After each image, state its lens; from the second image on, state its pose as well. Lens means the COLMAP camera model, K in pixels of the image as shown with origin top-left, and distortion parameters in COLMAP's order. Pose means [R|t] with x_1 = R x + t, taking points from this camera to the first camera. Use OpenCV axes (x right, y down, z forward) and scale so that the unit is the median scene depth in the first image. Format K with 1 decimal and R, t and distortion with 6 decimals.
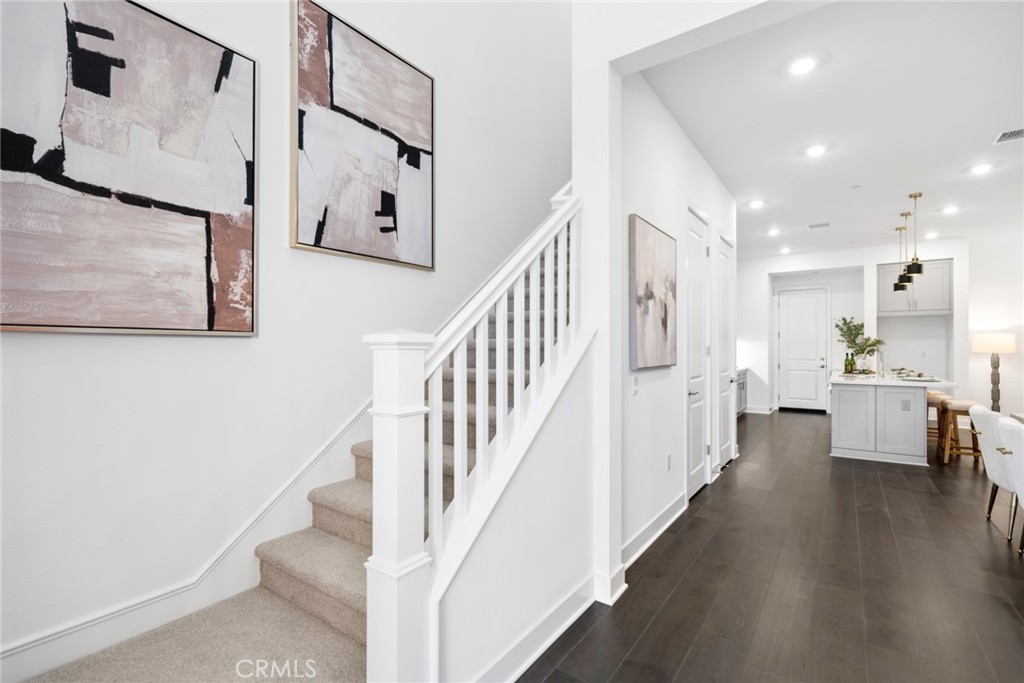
lens RADIAL K [[465.8, 0, 514.1], [0, 465.8, 344.7], [0, 0, 1]] dist [0.000874, -0.000301]
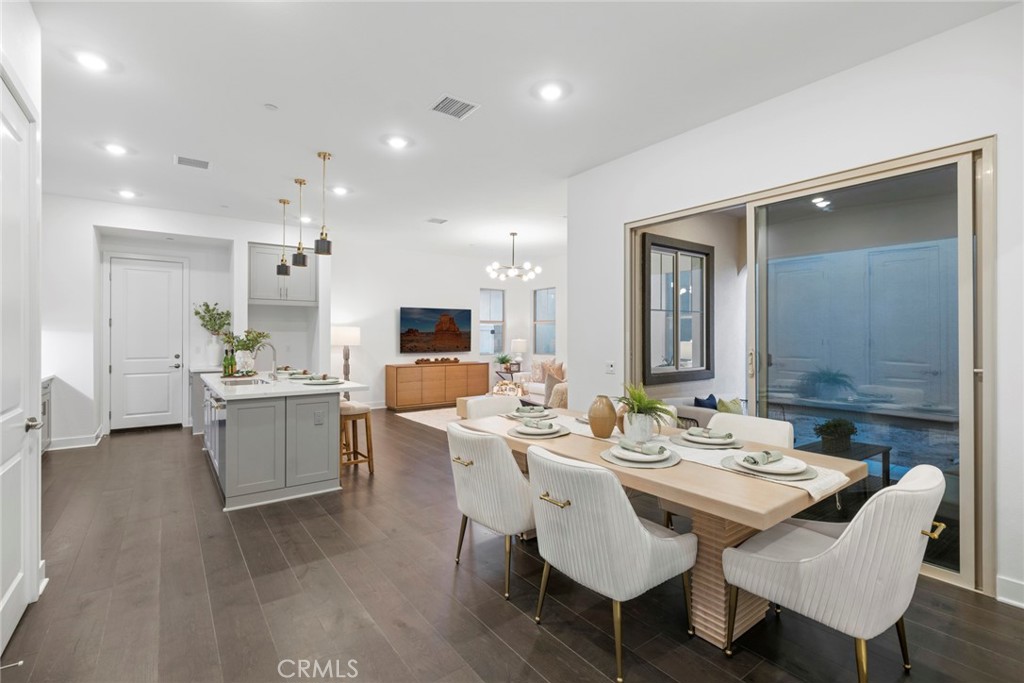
lens RADIAL K [[465.8, 0, 514.3], [0, 465.8, 336.4], [0, 0, 1]] dist [0.000874, -0.000301]
pose [[0.302908, 0.000432, 0.953020, 0.128416], [-0.006286, 0.999979, 0.001545, -0.006791], [-0.952999, -0.006459, 0.302905, 0.296824]]
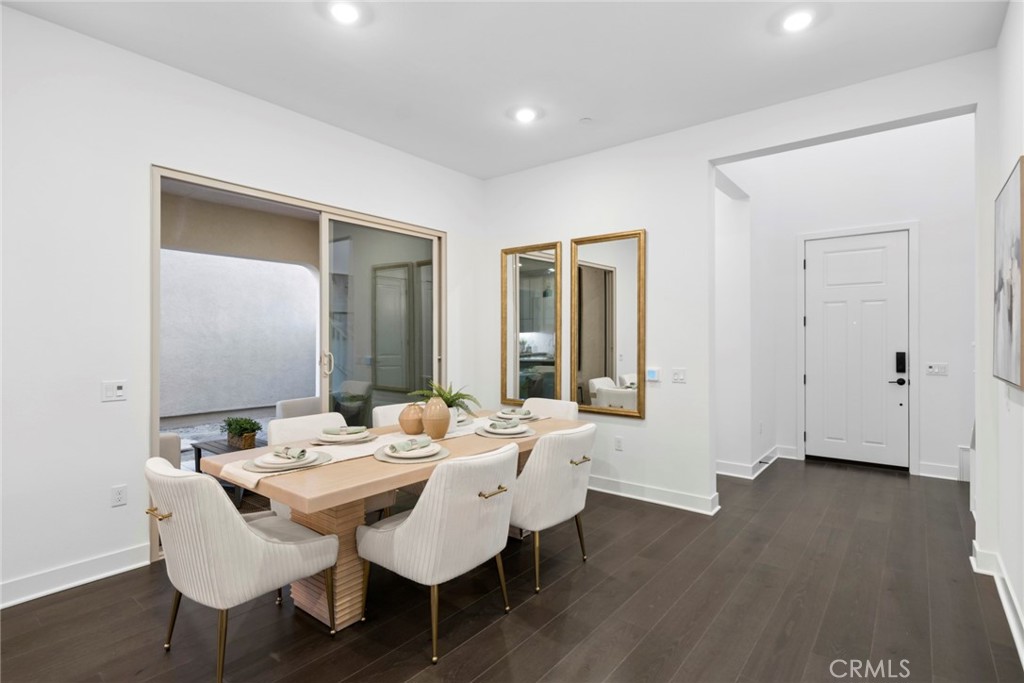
lens RADIAL K [[498.7, 0, 512.5], [0, 498.7, 340.1], [0, 0, 1]] dist [0.001360, -0.000269]
pose [[-0.998116, -0.002503, 0.061308, 0.391180], [-0.002589, 0.999996, -0.001323, -0.005985], [-0.061304, -0.001479, -0.998118, 0.702838]]
